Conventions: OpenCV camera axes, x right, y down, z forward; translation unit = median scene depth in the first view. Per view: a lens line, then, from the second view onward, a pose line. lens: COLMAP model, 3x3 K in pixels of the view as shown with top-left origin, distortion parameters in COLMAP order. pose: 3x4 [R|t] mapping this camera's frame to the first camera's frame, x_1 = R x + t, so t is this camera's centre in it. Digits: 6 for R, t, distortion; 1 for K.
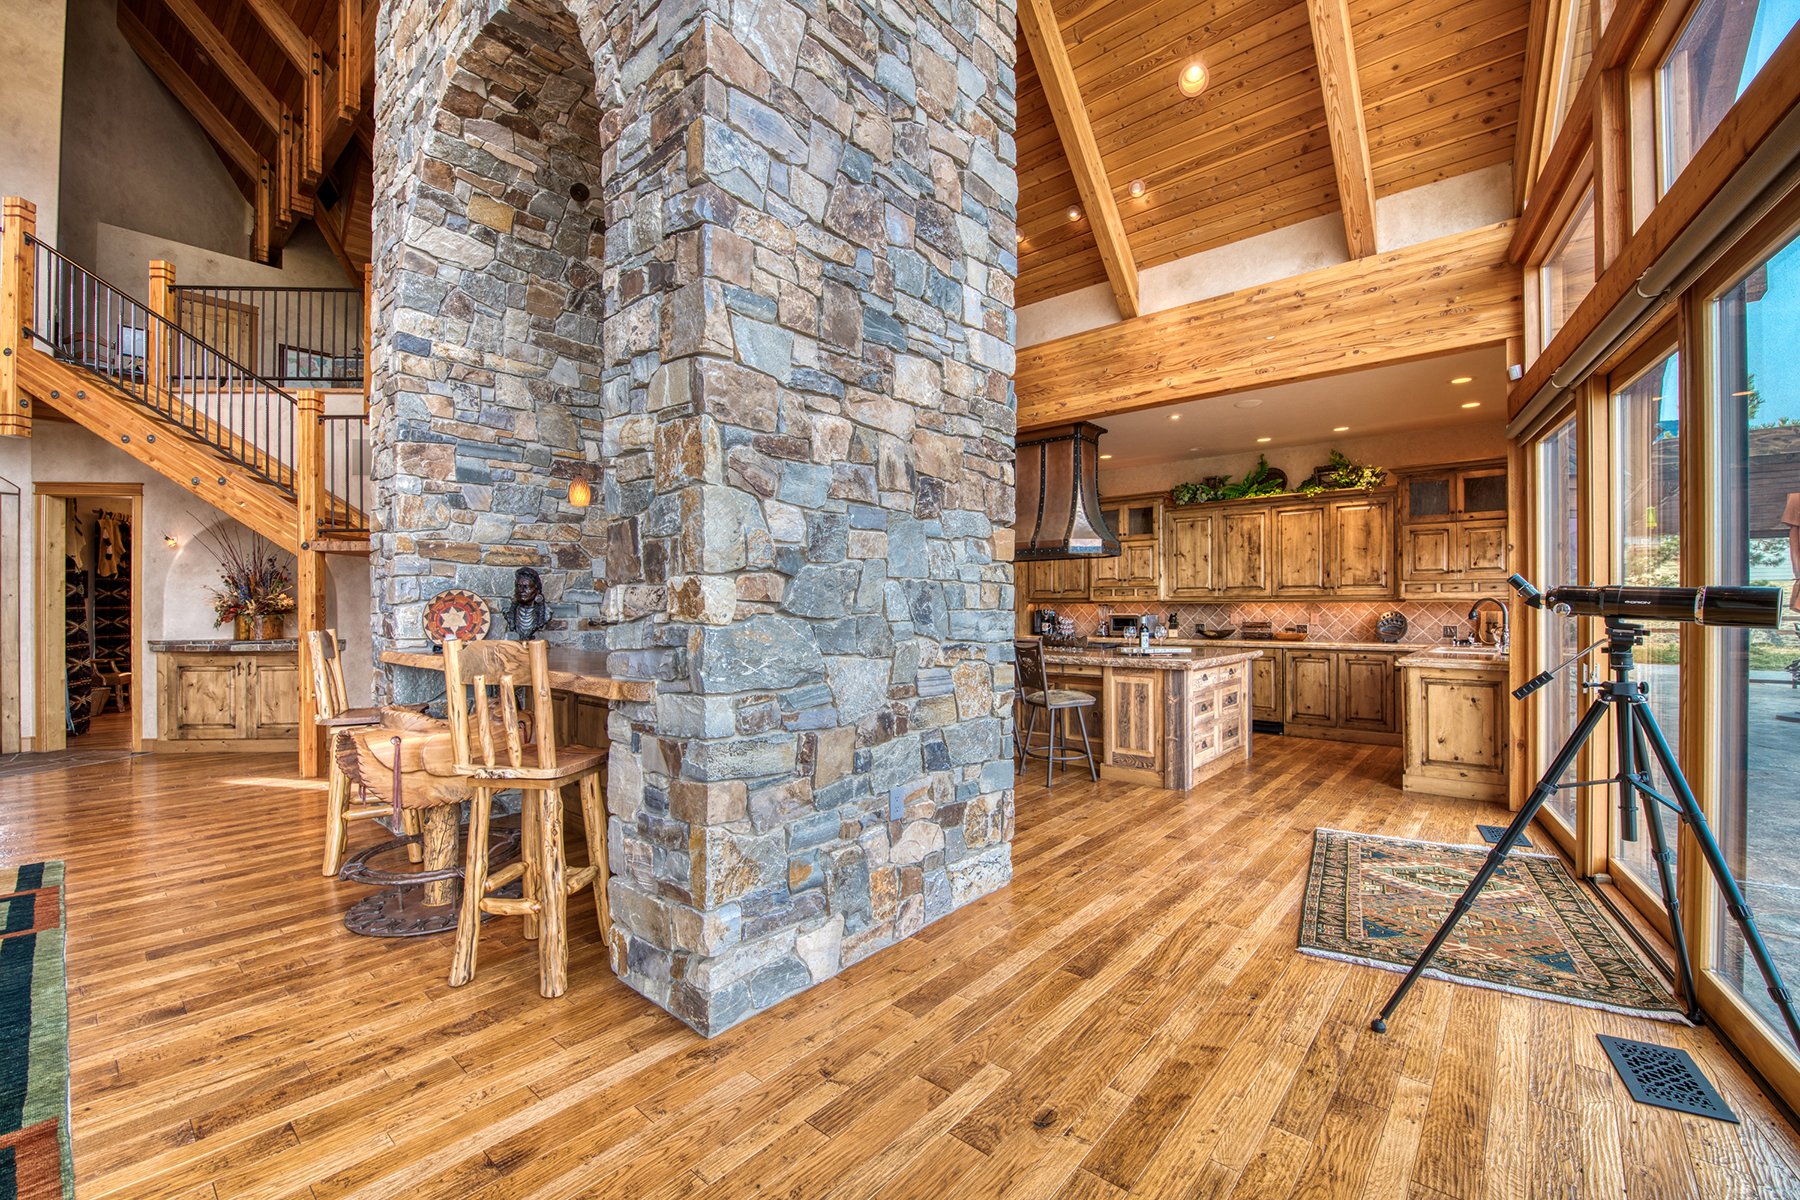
lens RADIAL K [[746.1, 0, 899.9], [0, 746.1, 606.9], [0, 0, 1]] dist [-0.015315, -0.000102]
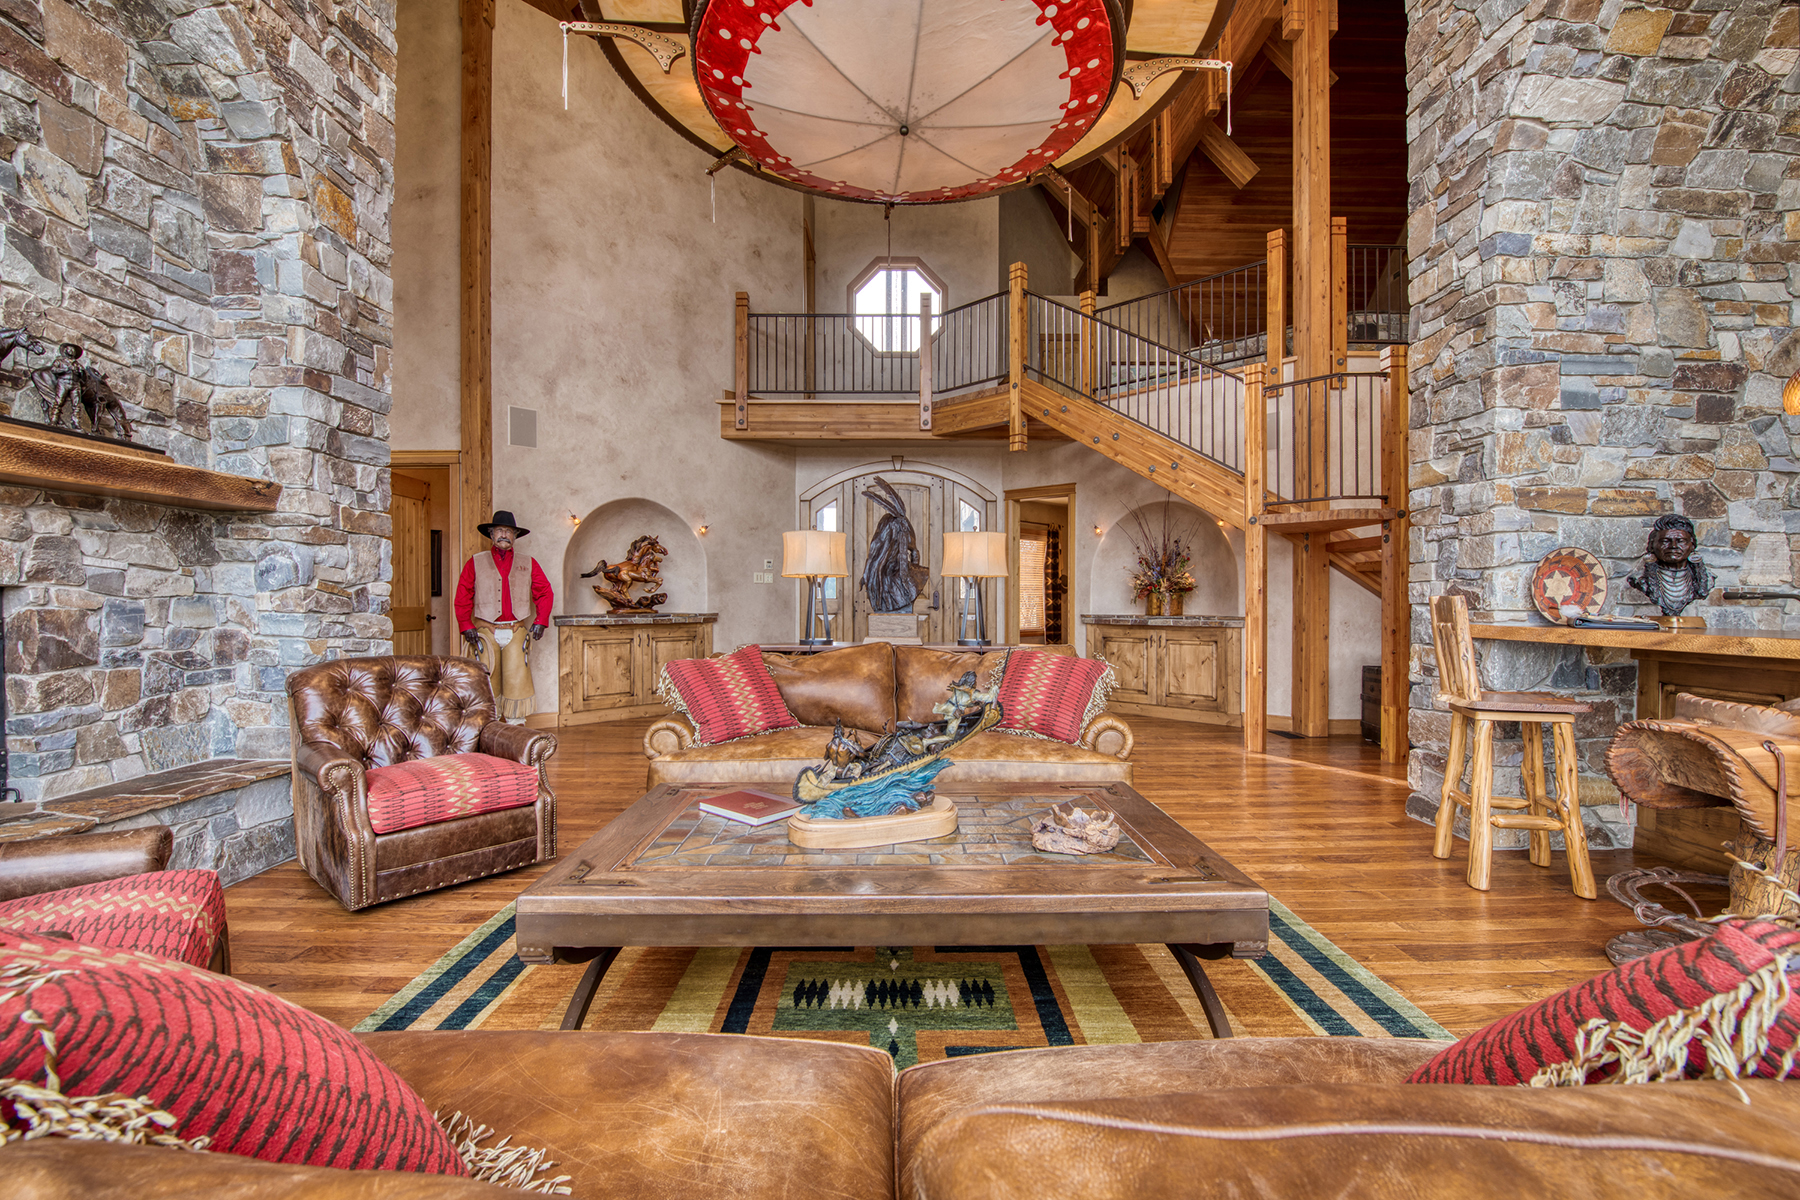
lens RADIAL K [[746.1, 0, 899.9], [0, 746.1, 606.9], [0, 0, 1]] dist [-0.015315, -0.000102]
pose [[0.659297, 0.011382, -0.751797, -0.455082], [-0.002845, 0.999916, 0.012644, 0.028796], [0.751877, -0.006197, 0.659274, -0.027943]]
